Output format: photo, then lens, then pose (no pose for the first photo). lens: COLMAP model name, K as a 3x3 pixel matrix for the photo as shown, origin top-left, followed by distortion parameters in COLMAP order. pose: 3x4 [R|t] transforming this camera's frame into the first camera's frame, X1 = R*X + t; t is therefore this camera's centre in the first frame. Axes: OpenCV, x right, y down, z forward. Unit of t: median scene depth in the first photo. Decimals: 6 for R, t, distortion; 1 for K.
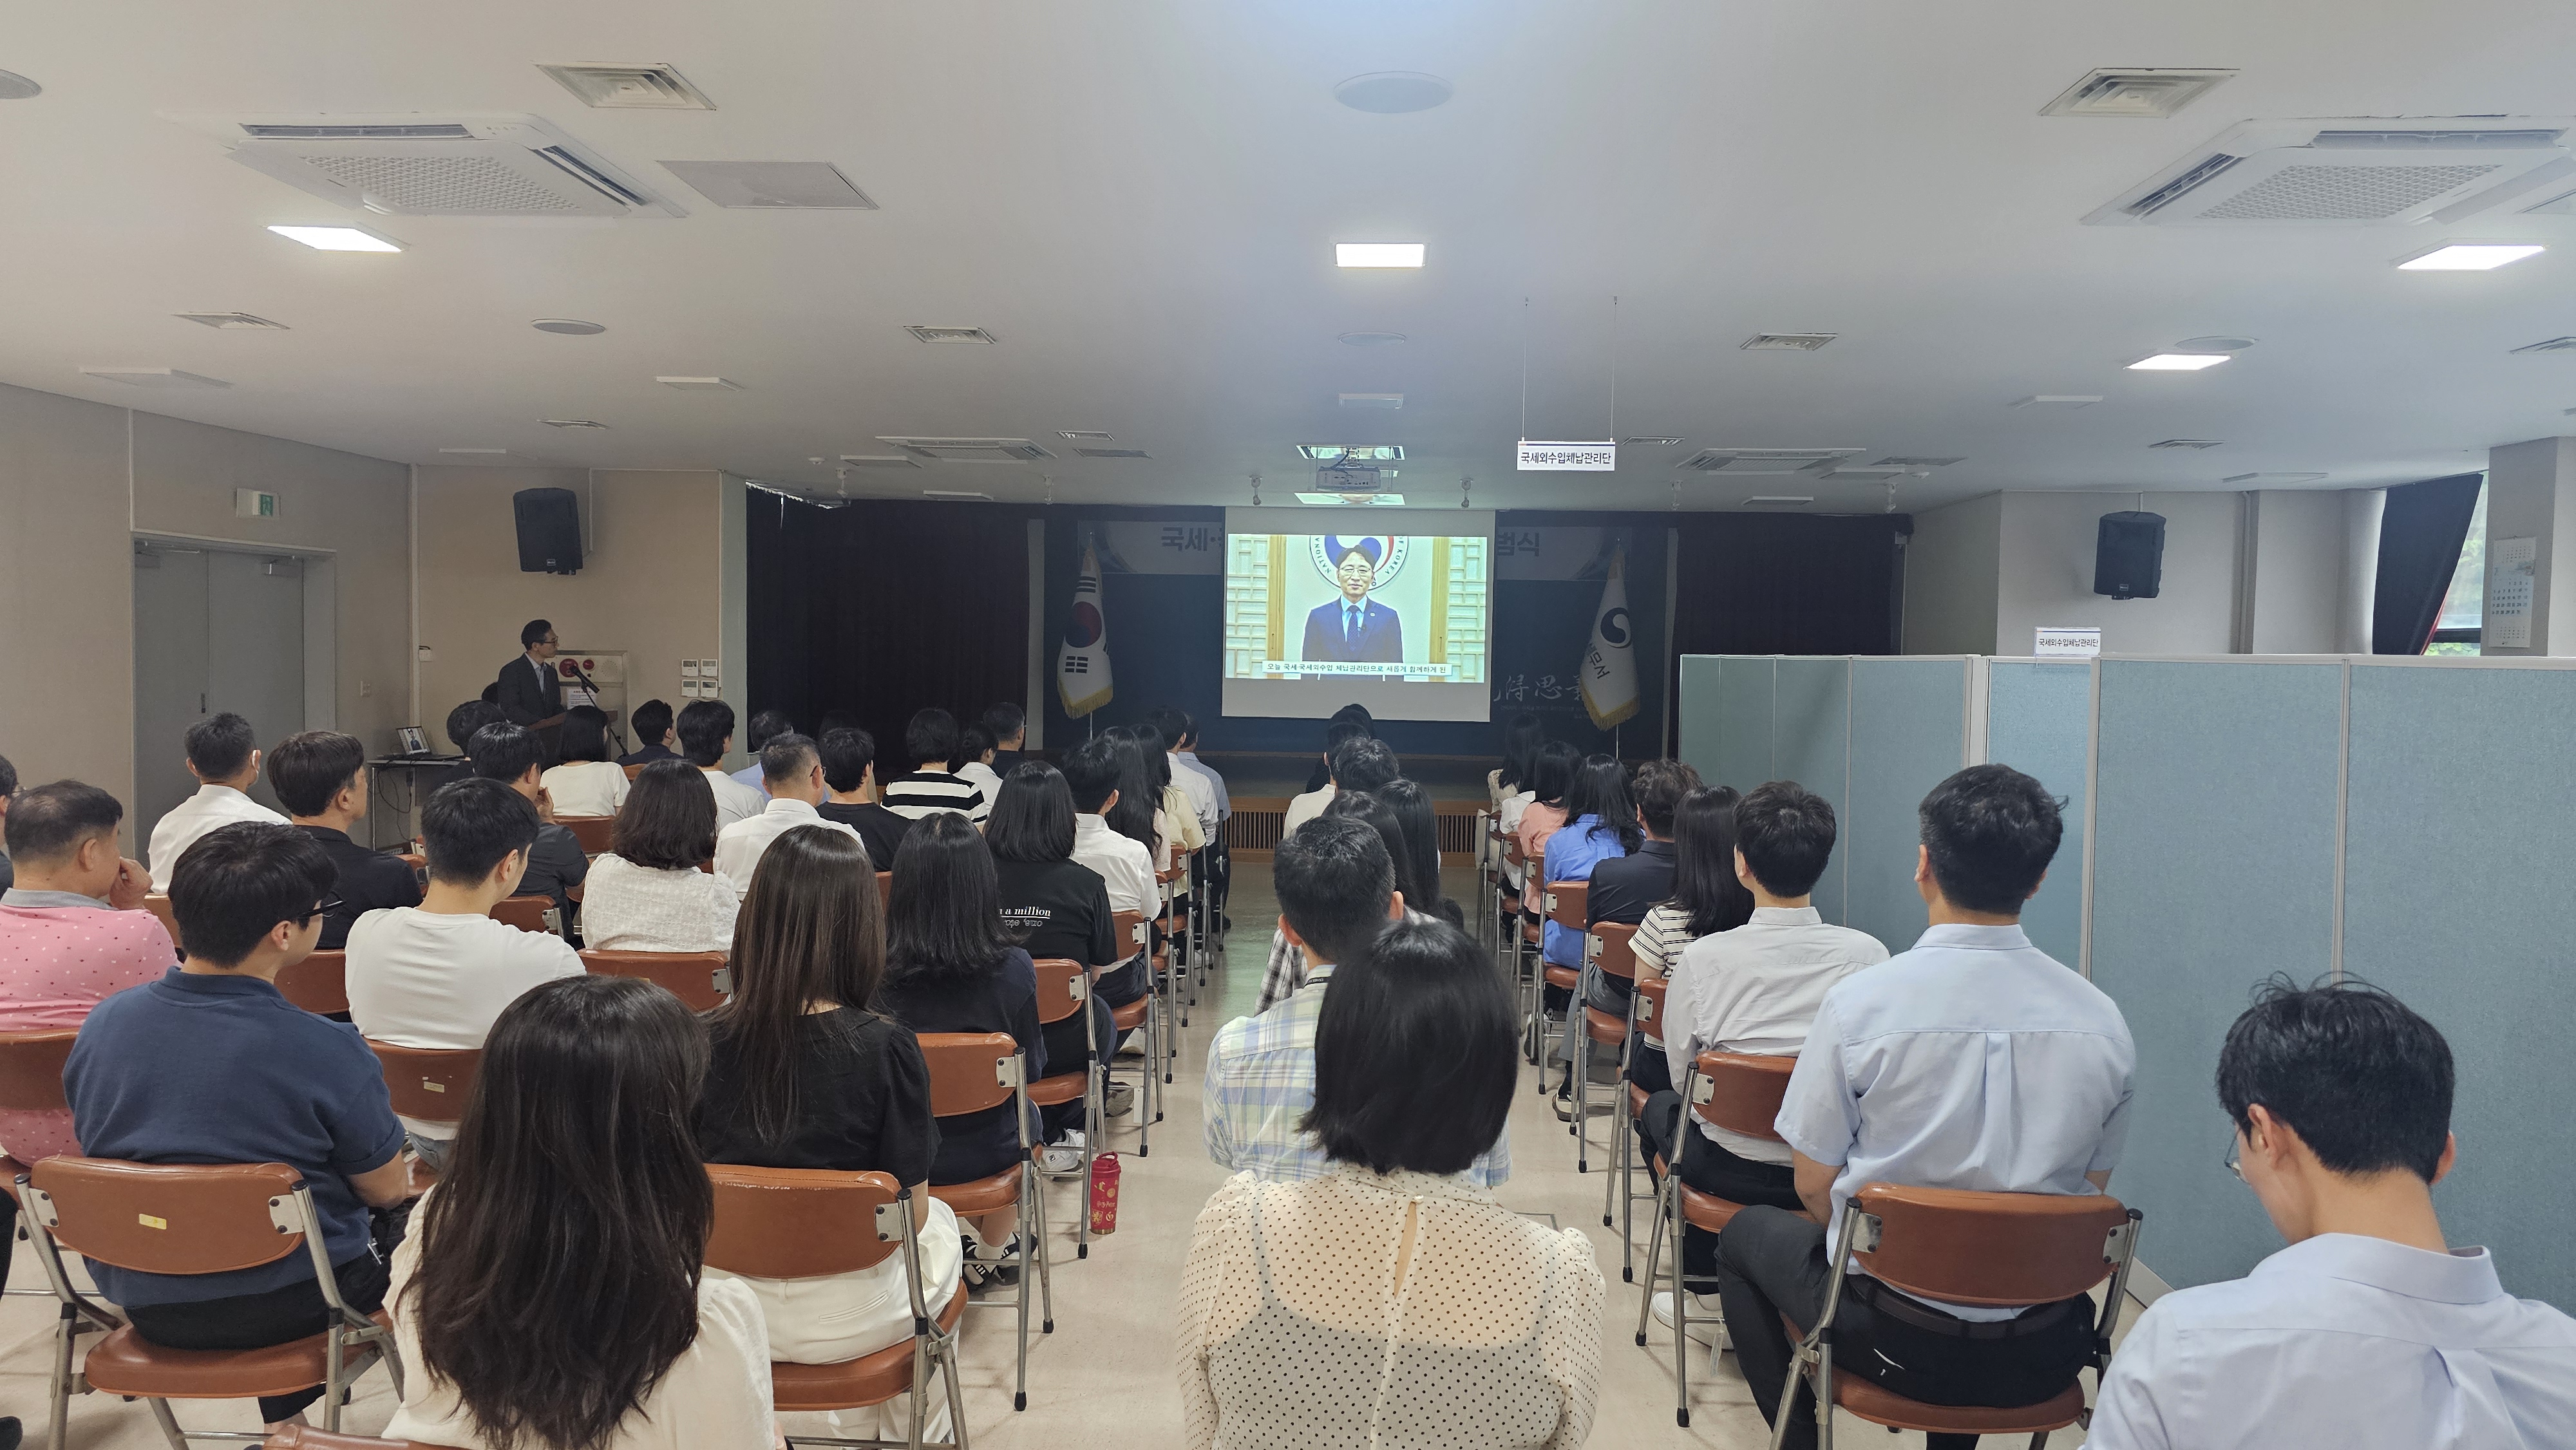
lens RADIAL K [[5208.0, 0, 1246.7], [0, 5208.0, 726.9], [0, 0, 1]] dist [0.245110, -2.347213]
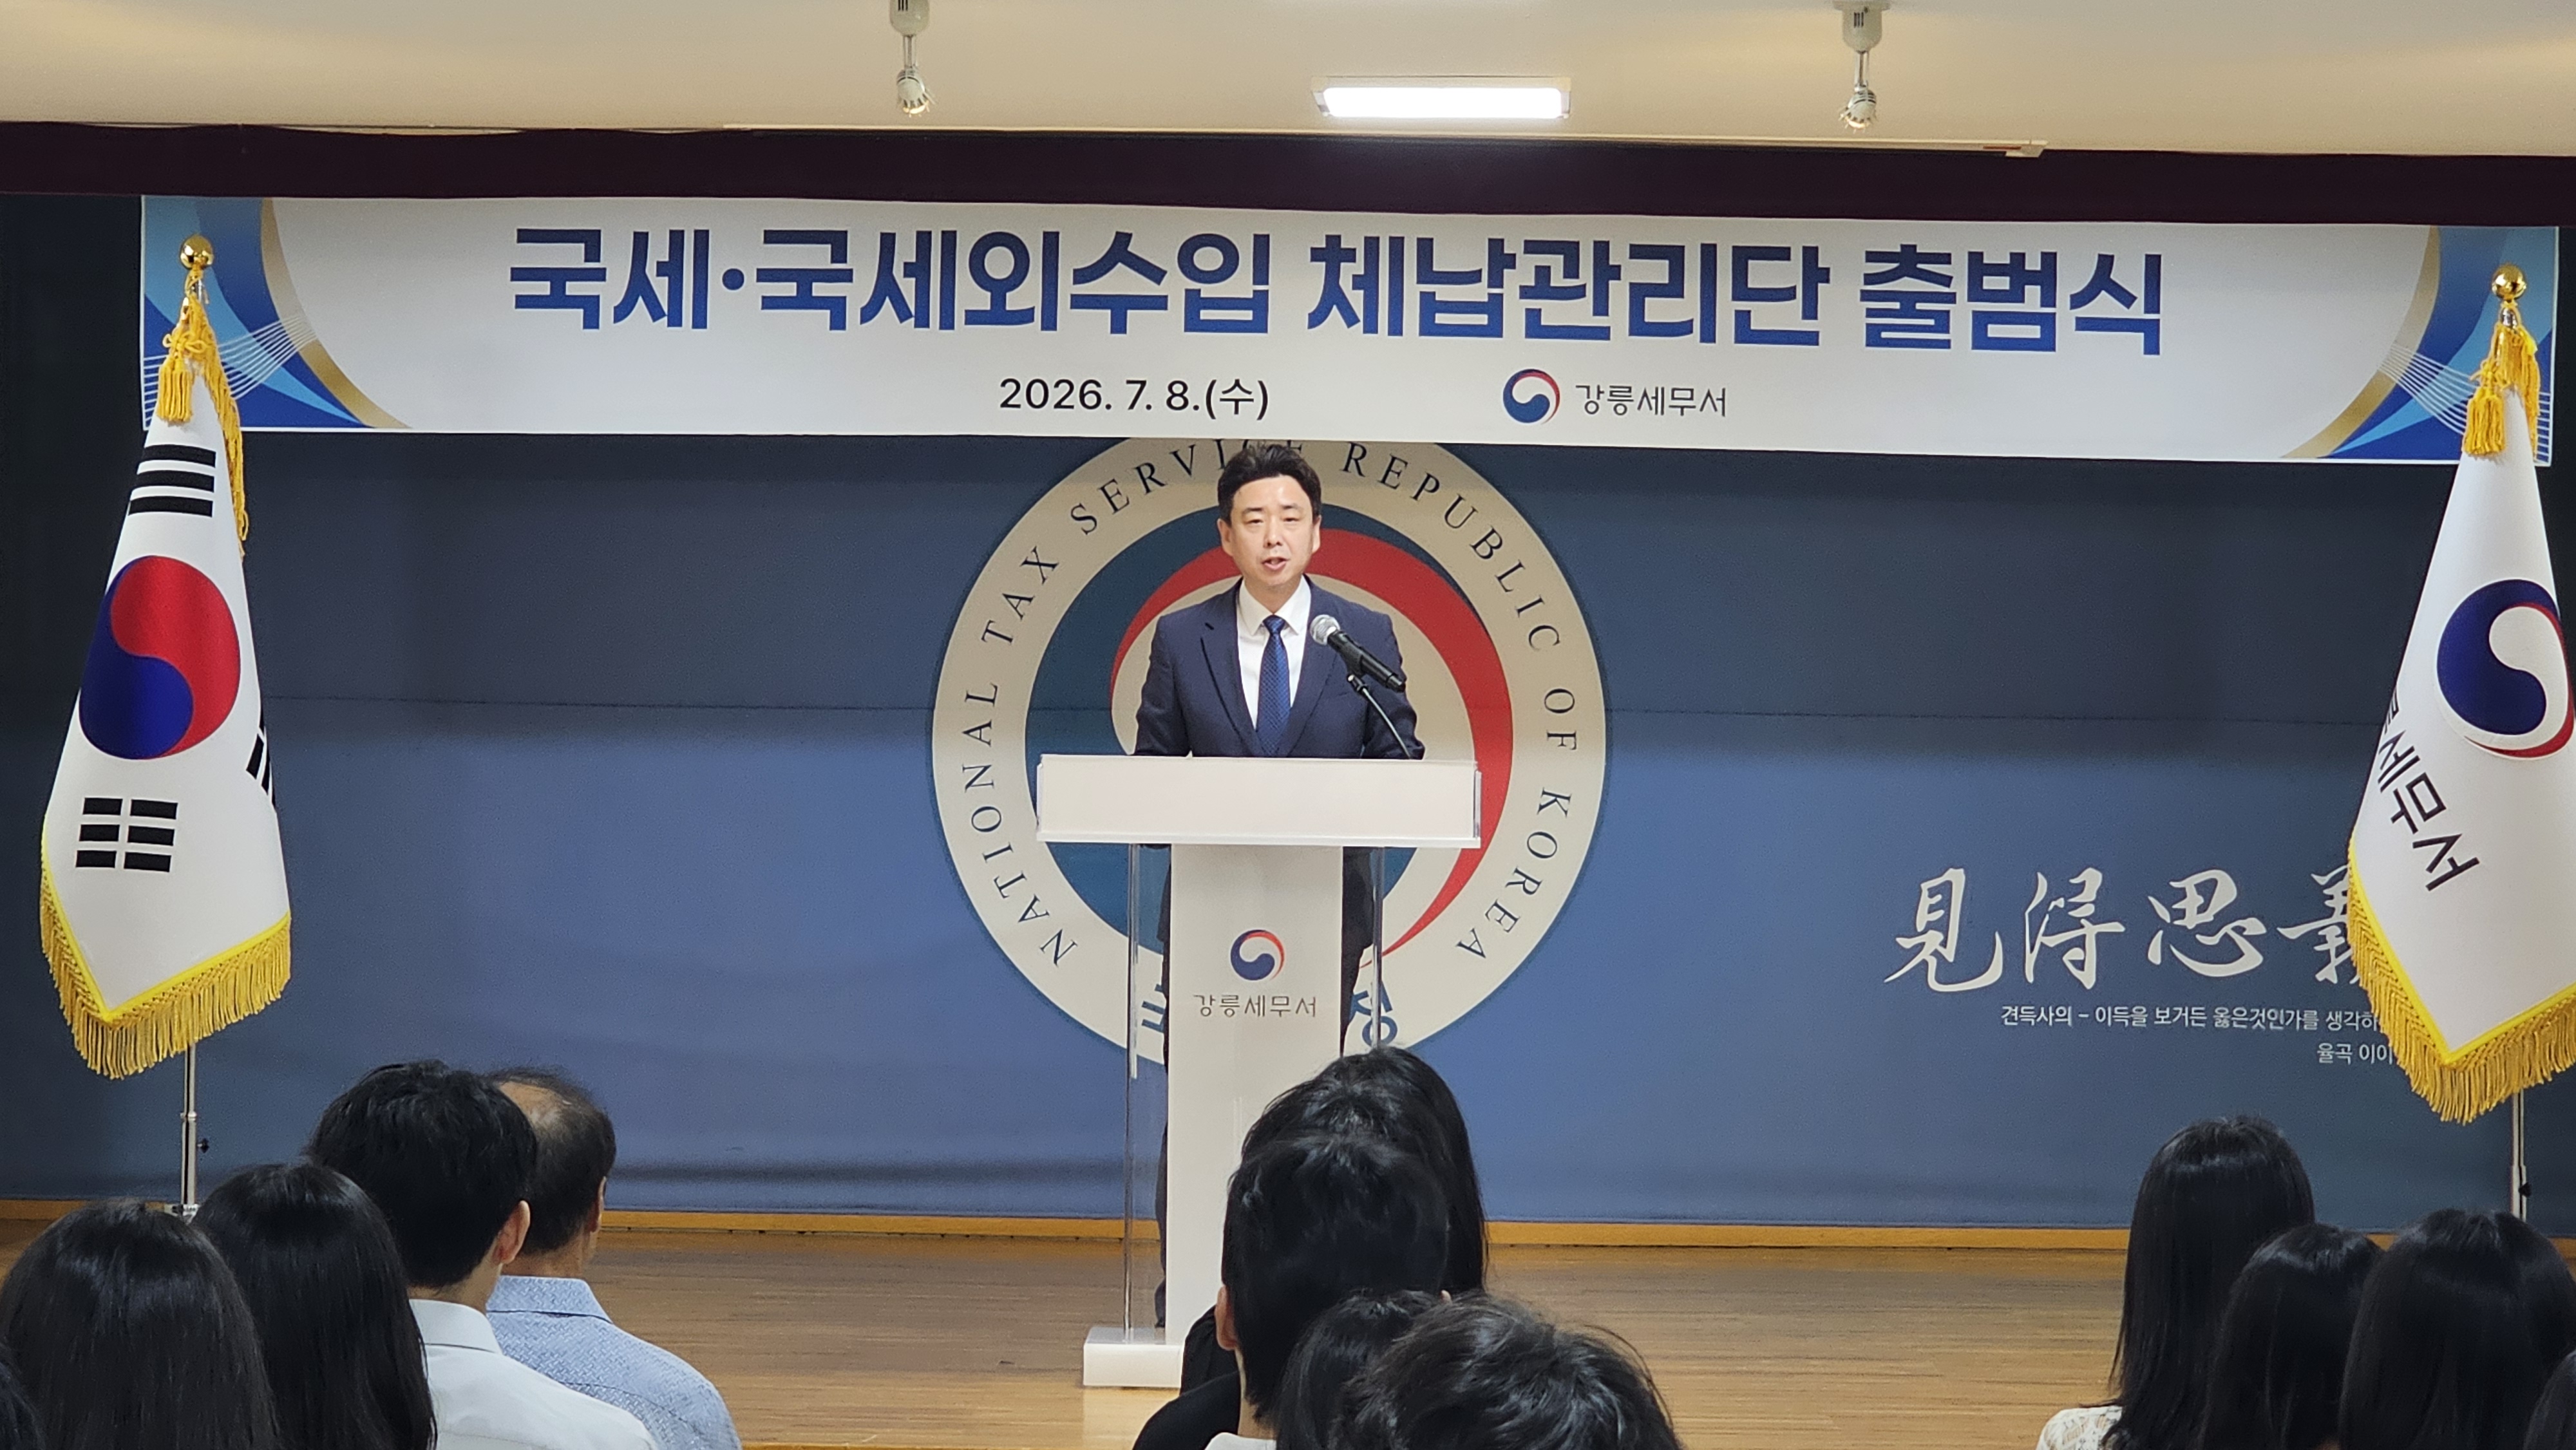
lens RADIAL K [[16280.1, 0, 1280.3], [0, 16280.1, 783.7], [0, 0, 1]] dist [-8.259964, 911.567122]
pose [[0.999904, -0.002972, 0.013545, 0.004108], [0.003082, 0.999962, -0.008108, -0.004492], [-0.013520, 0.008149, 0.999875, 0.161289]]
